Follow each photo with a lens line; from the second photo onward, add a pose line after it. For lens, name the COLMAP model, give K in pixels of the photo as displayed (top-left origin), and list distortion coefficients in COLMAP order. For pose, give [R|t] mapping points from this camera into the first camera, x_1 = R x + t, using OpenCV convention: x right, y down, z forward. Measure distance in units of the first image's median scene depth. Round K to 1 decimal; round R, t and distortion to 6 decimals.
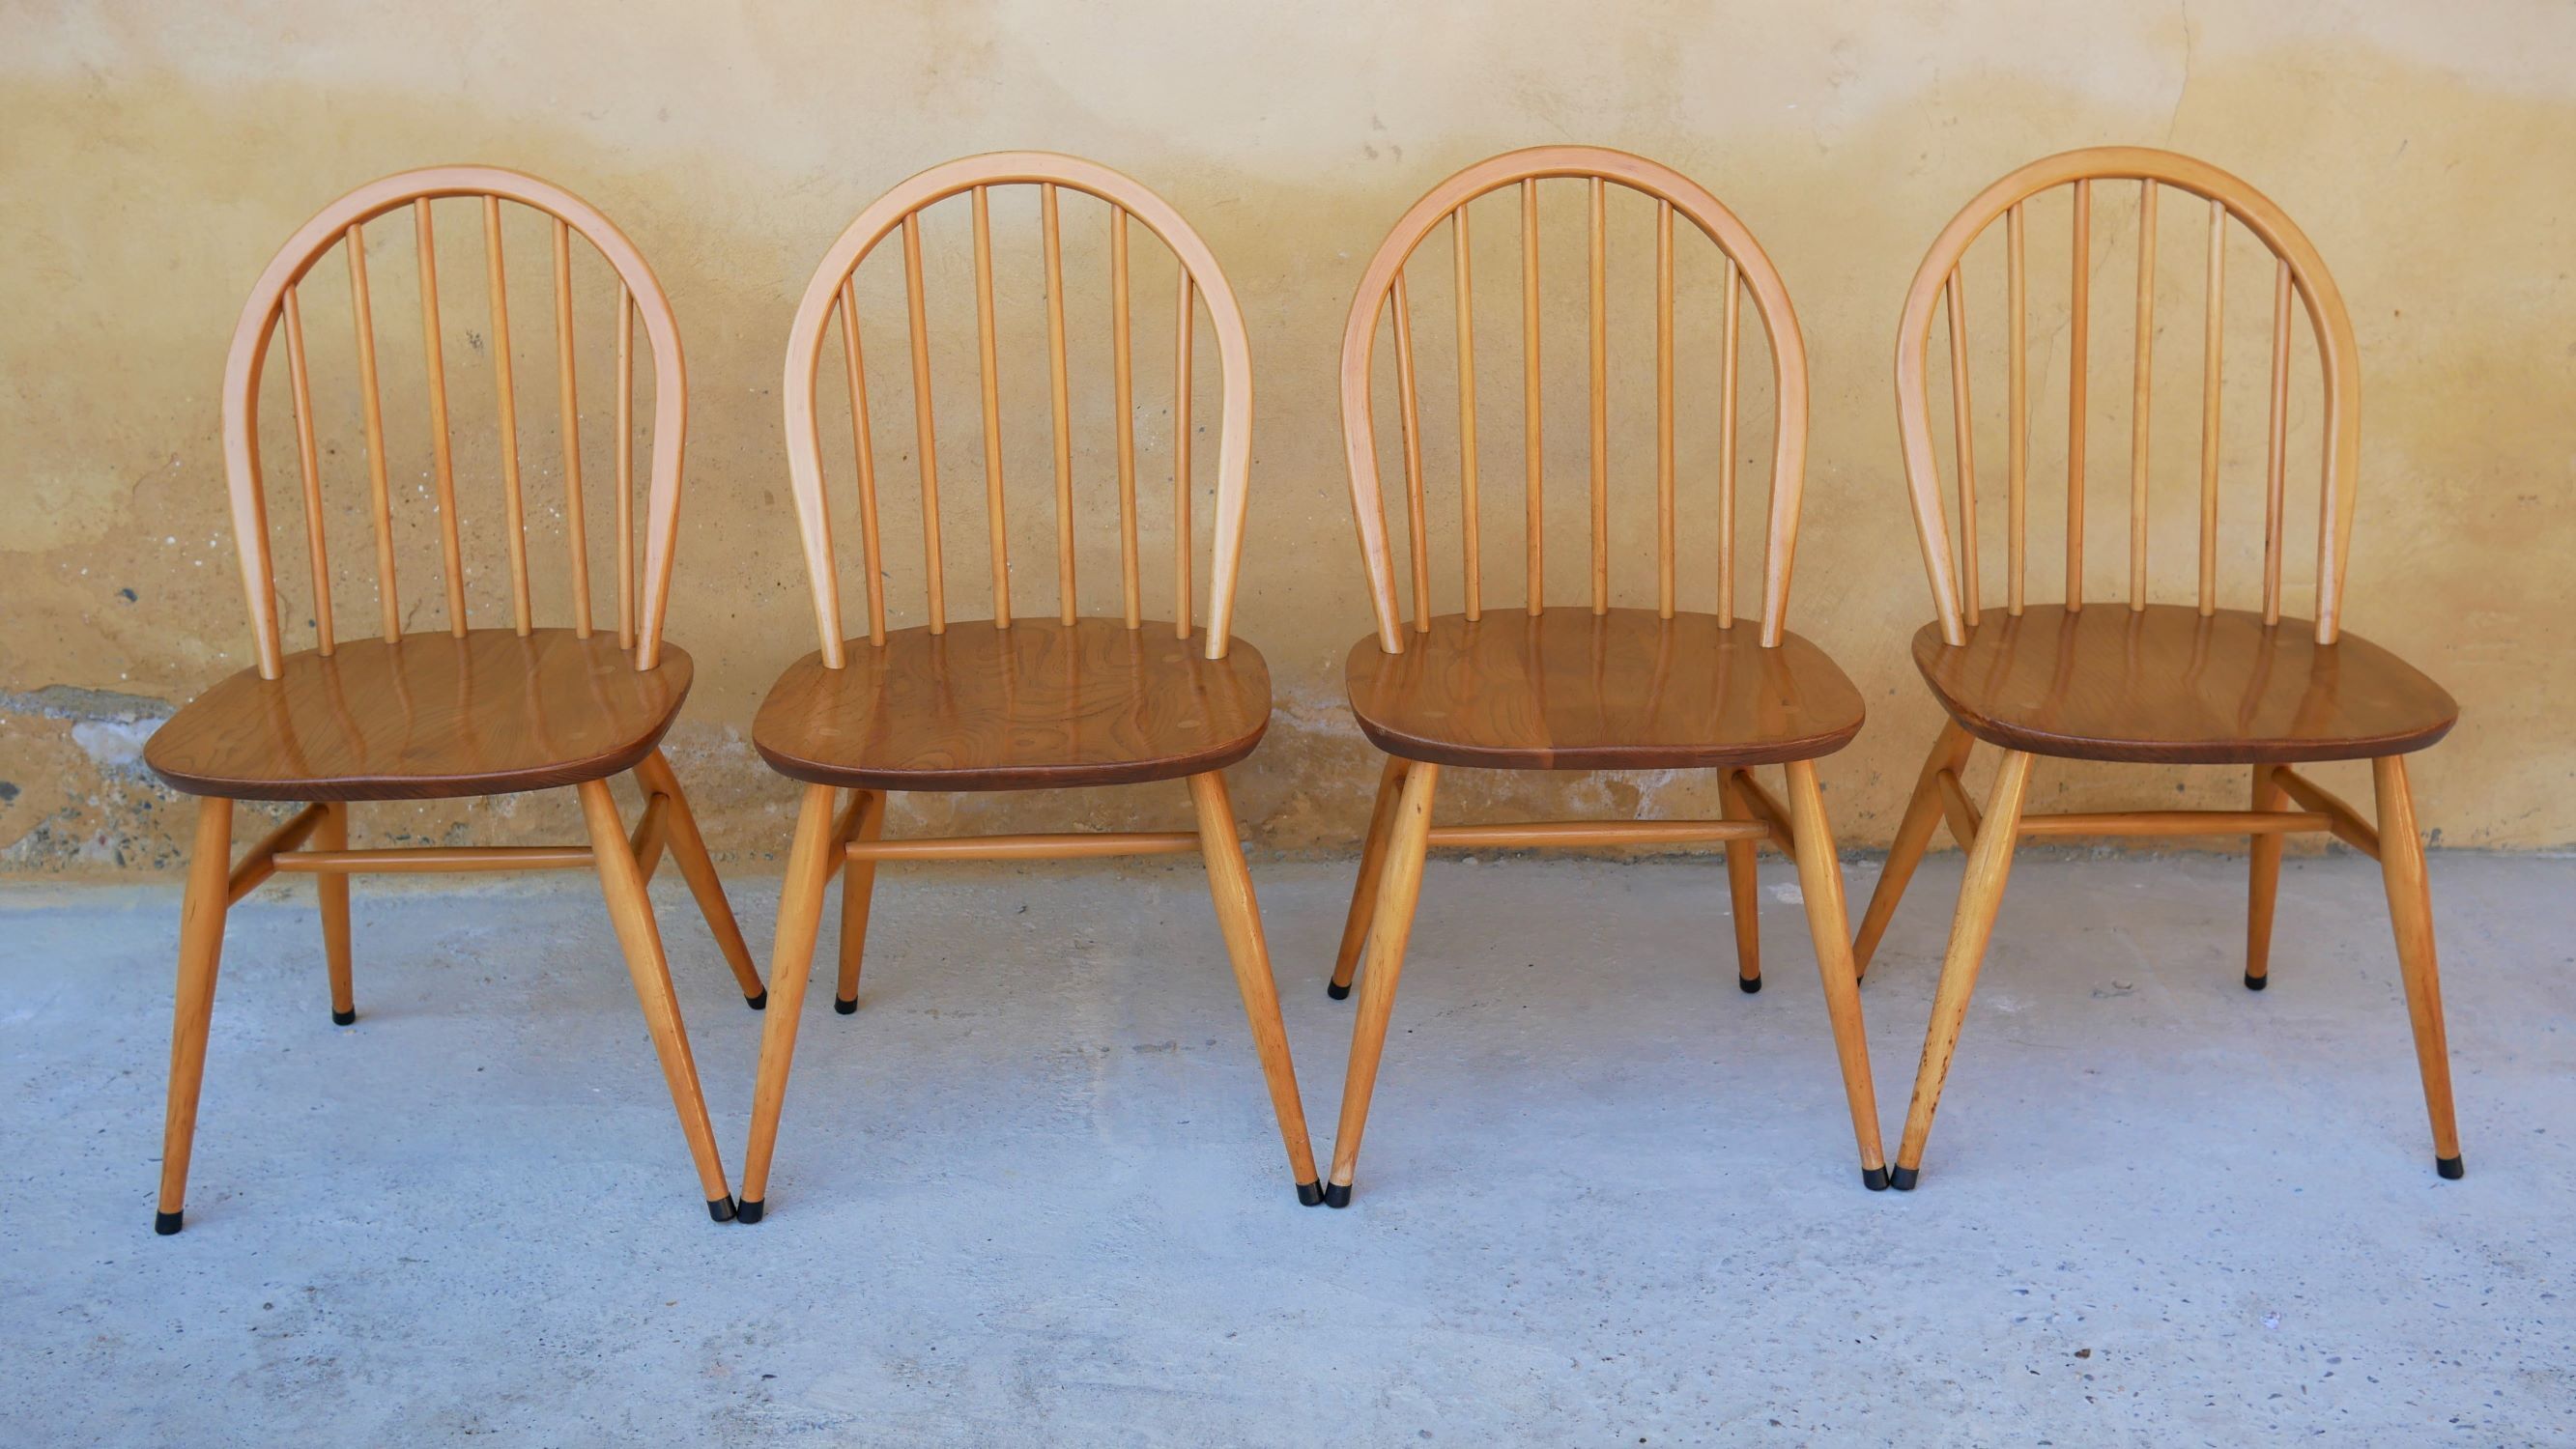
lens RADIAL K [[2867.9, 0, 1292.8], [0, 2867.9, 723.7], [0, 0, 1]] dist [-0.014736, 0.000000]
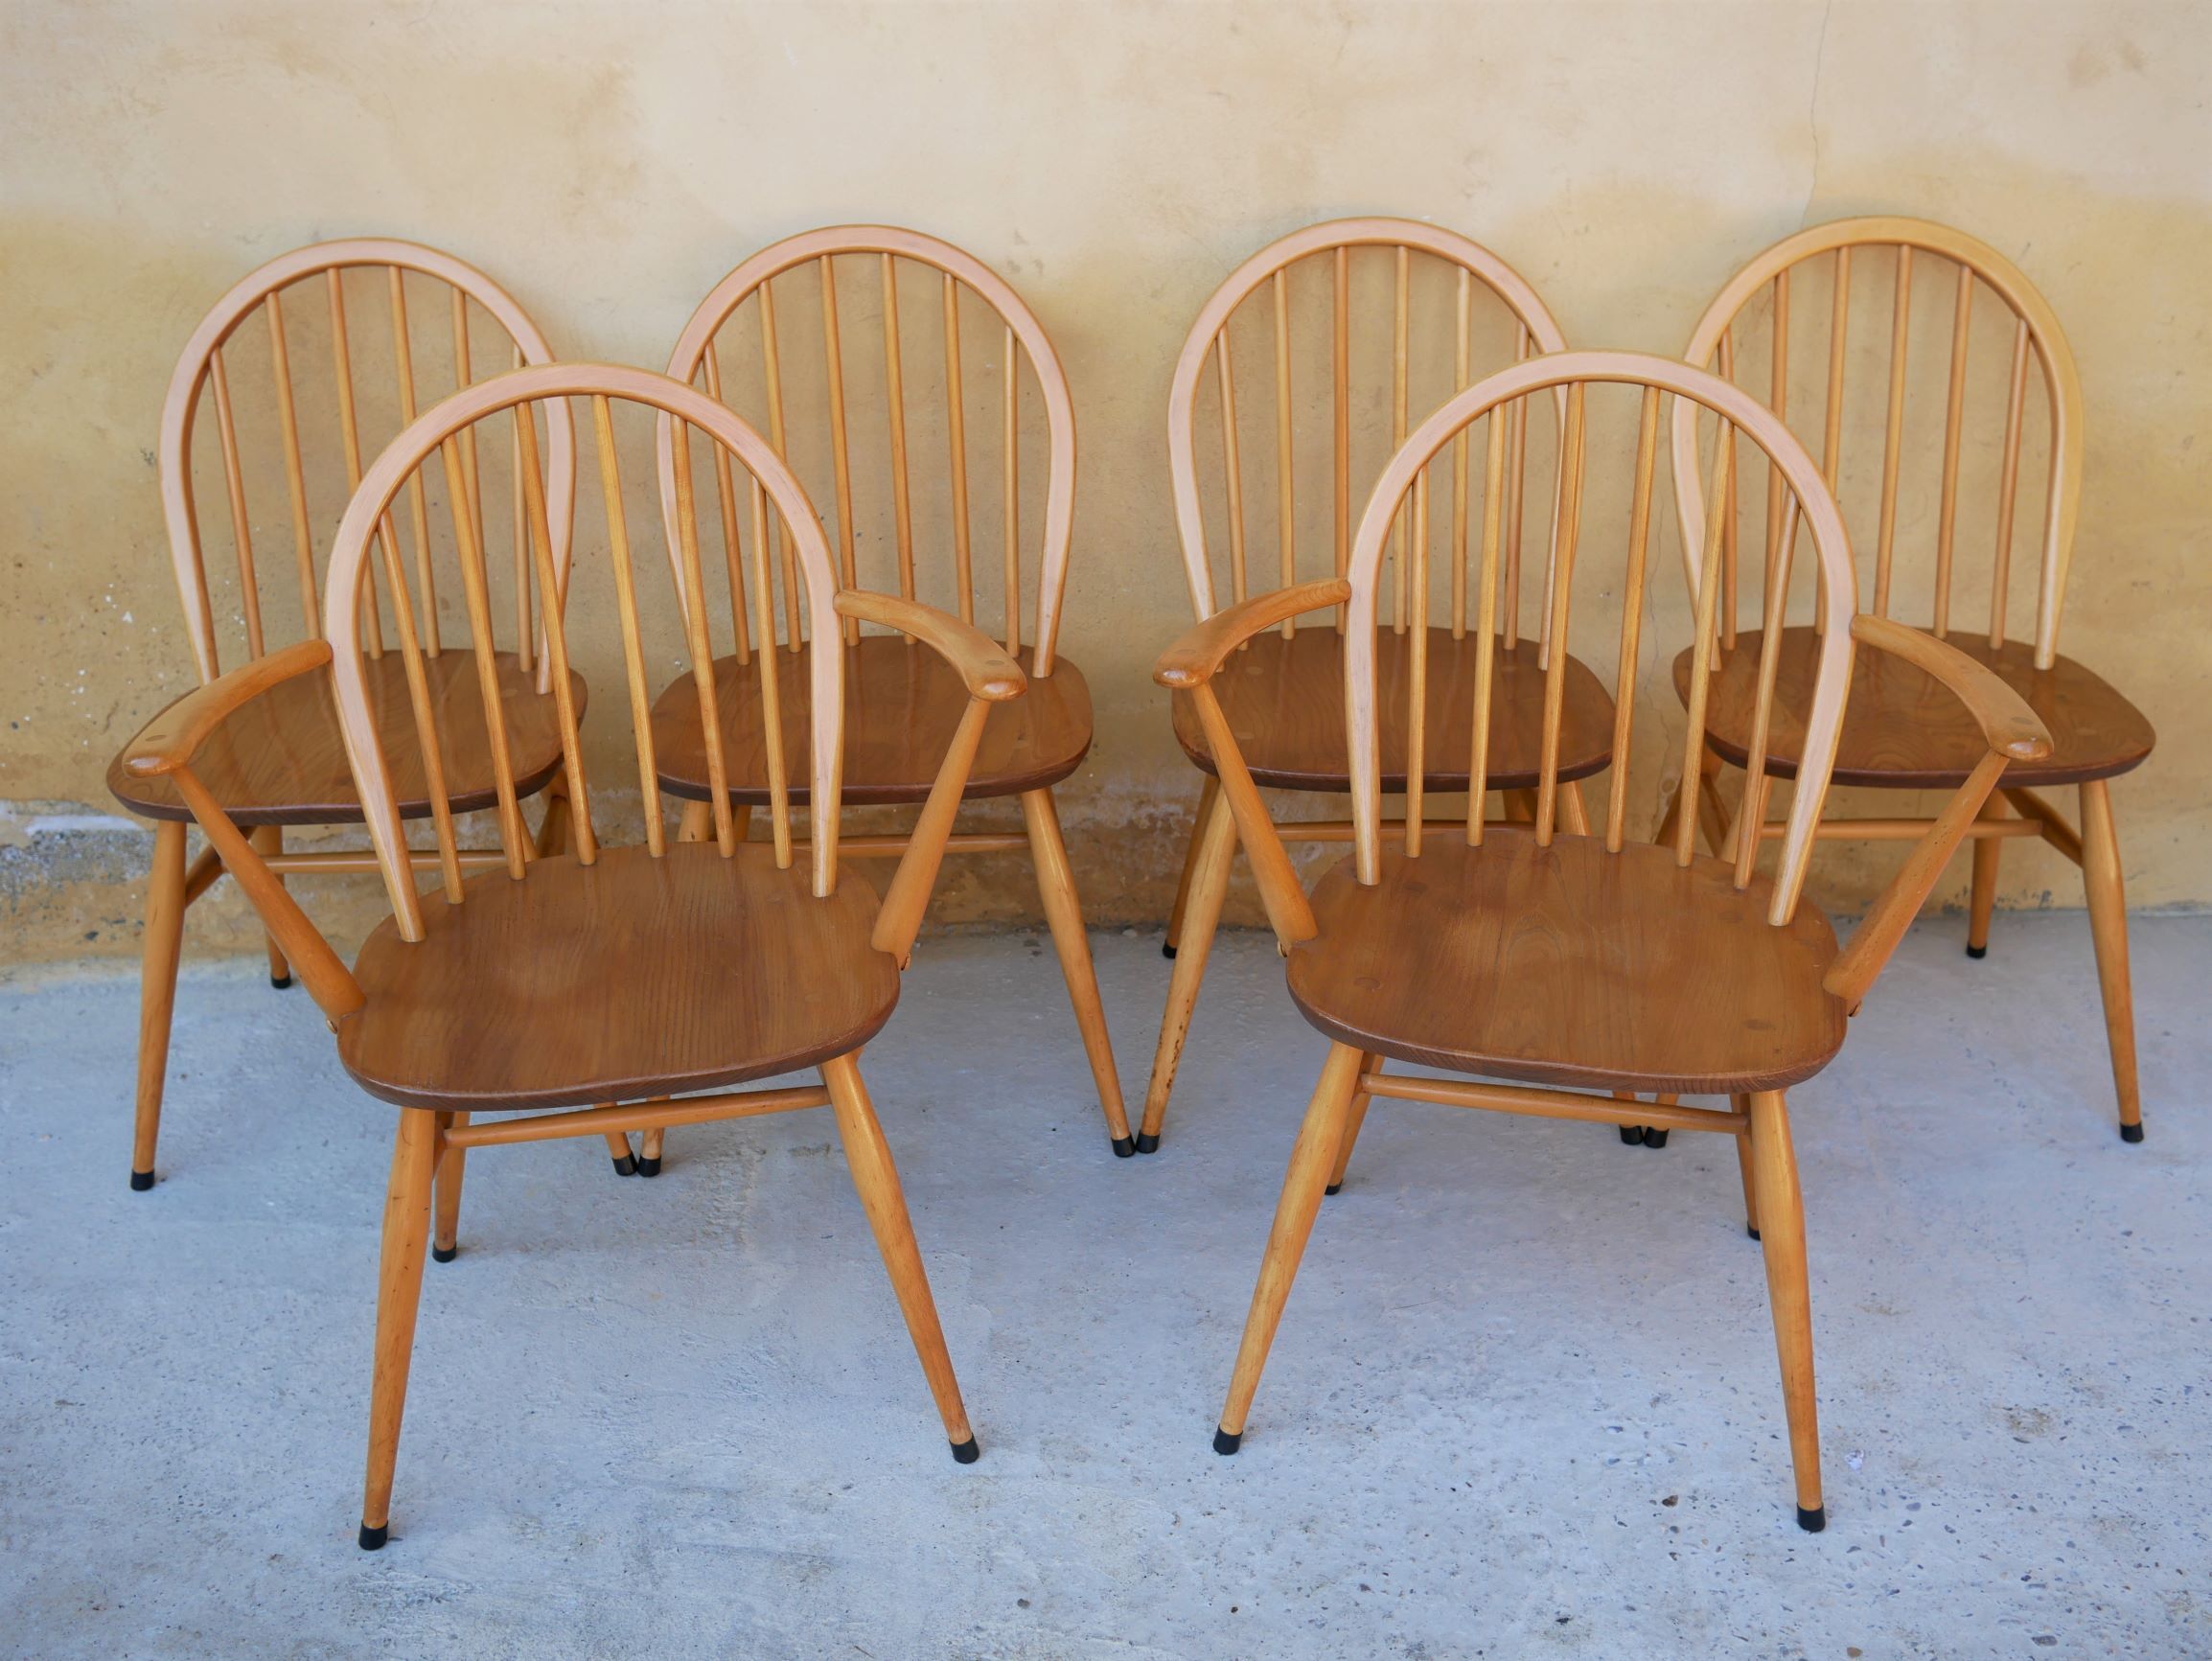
lens RADIAL K [[2466.4, 0, 1110.6], [0, 2466.4, 824.7], [0, 0, 1]] dist [-0.012811, 0.000000]
pose [[0.999945, -0.010440, 0.001296, 0.065177], [0.010274, 0.995585, 0.093297, -0.092526], [-0.002265, -0.093279, 0.995637, 0.120539]]
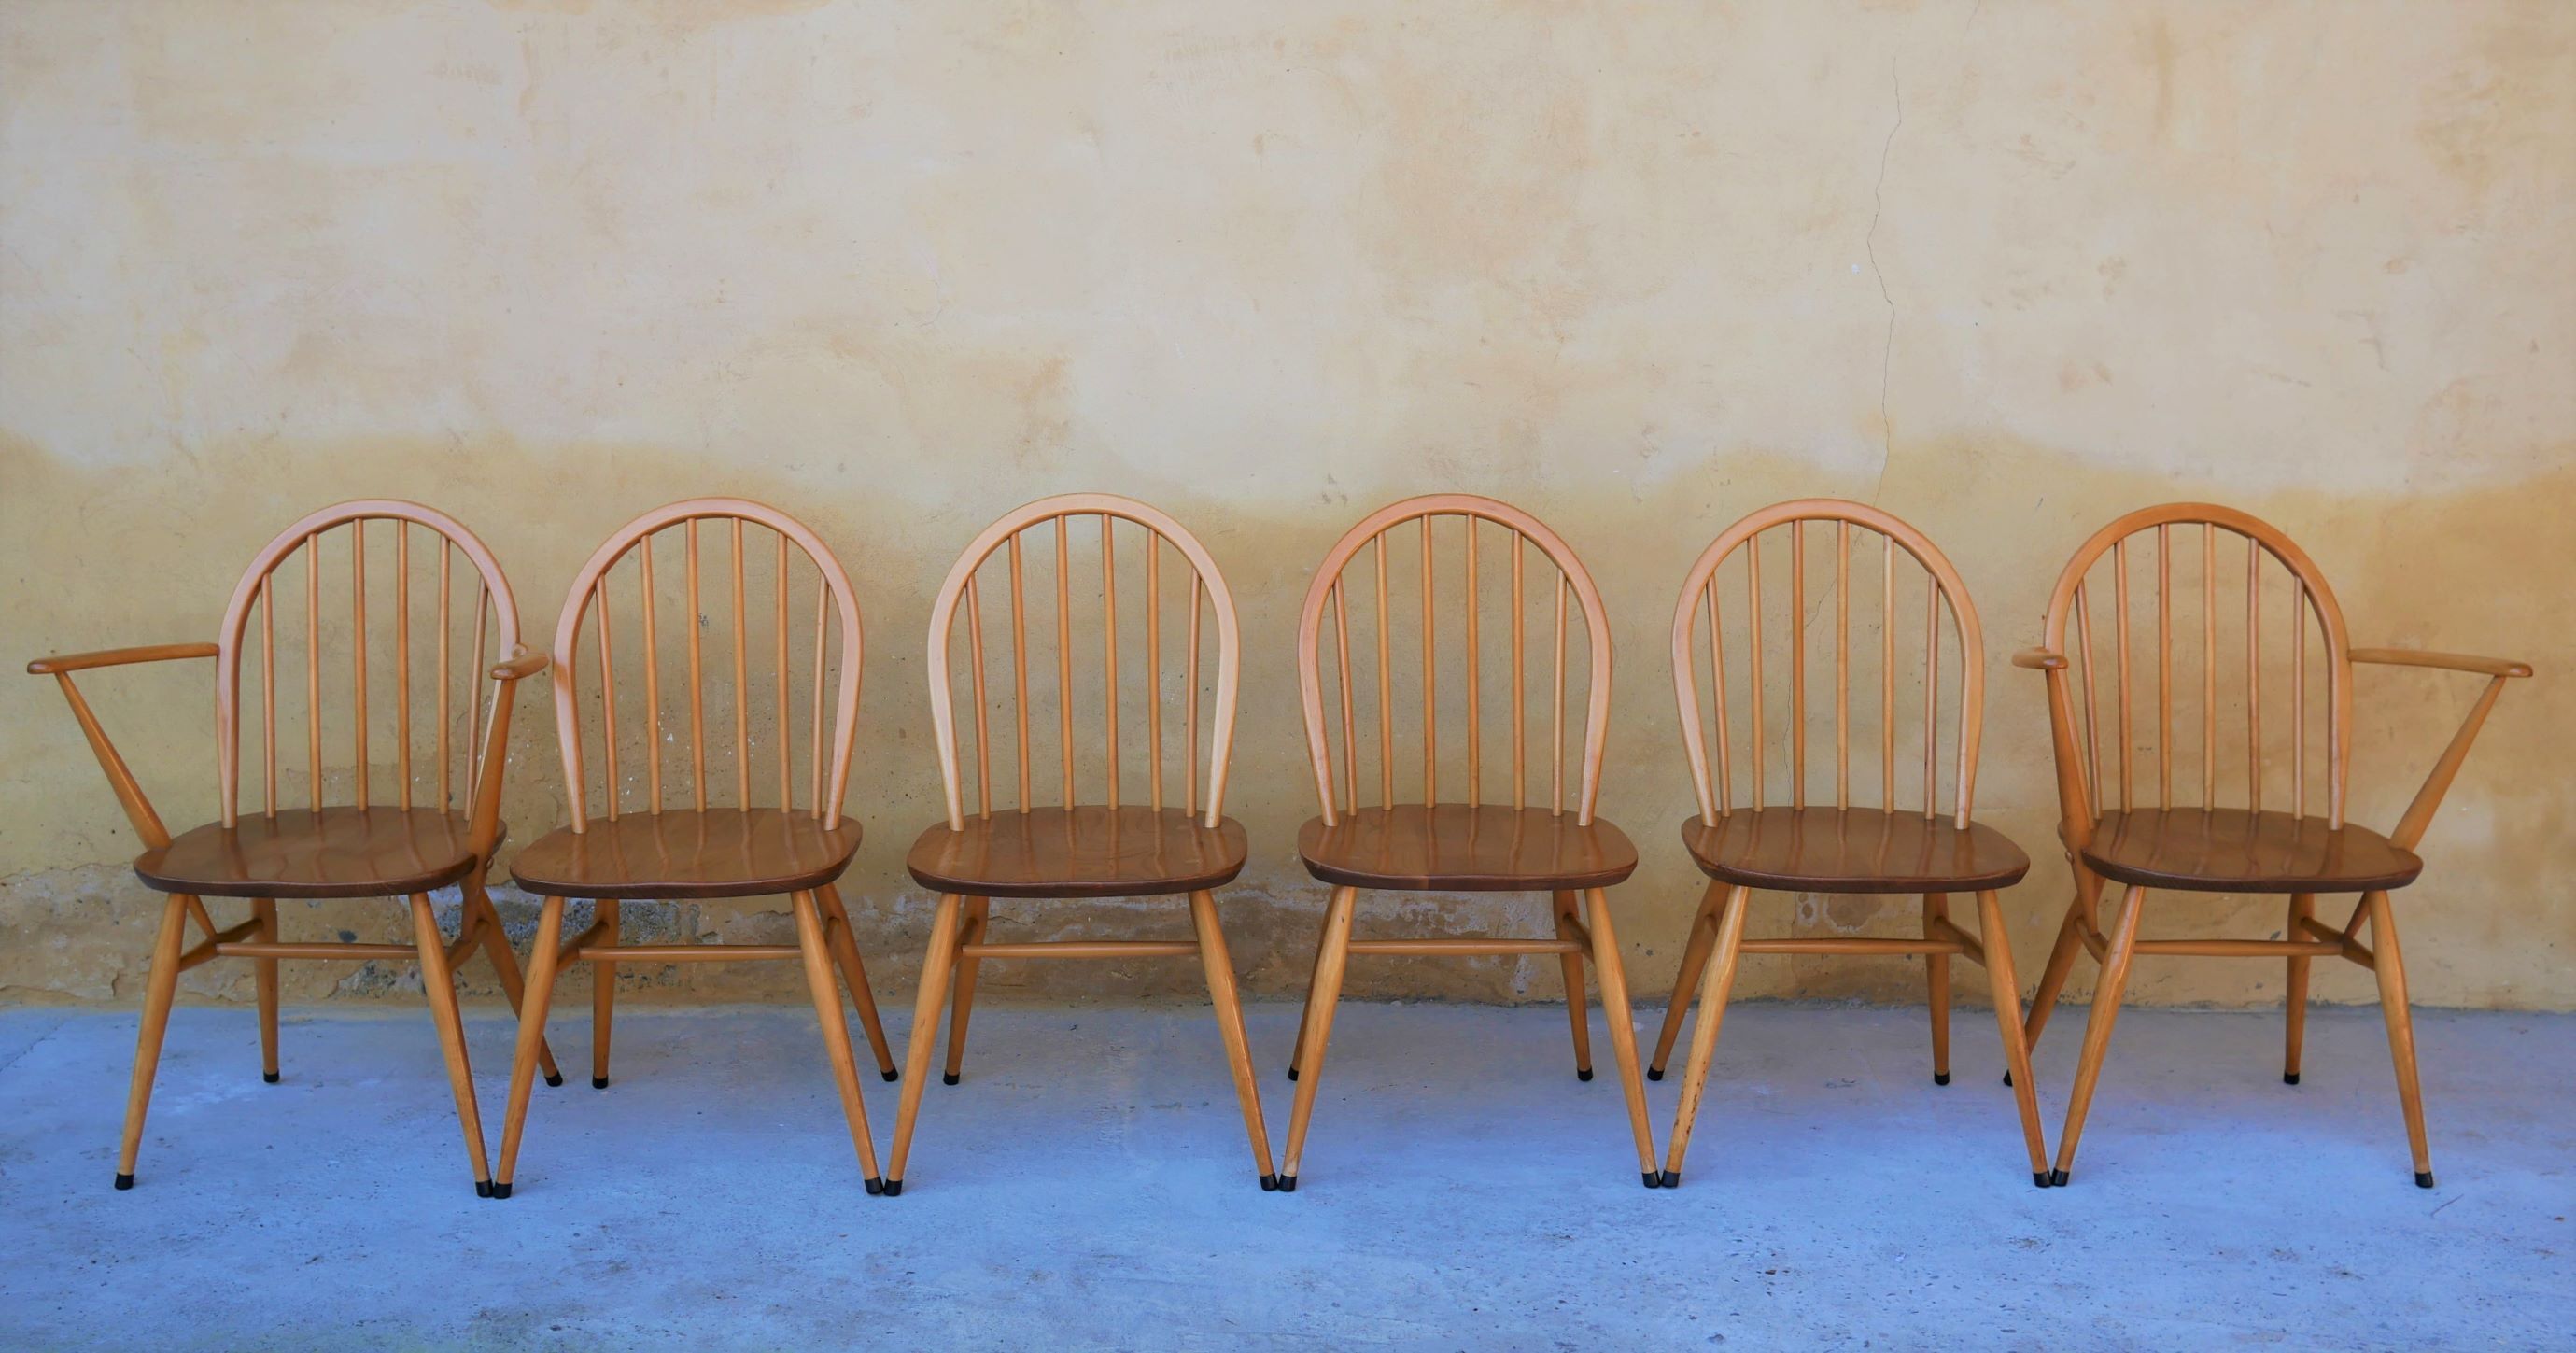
lens RADIAL K [[2877.5, 0, 1297.6], [0, 2877.5, 719.2], [0, 0, 1]] dist [-0.017492, 0.000000]
pose [[0.999903, 0.012234, -0.006706, 0.026412], [-0.012998, 0.991551, -0.129067, 0.111097], [0.005071, 0.129142, 0.991613, -0.480824]]
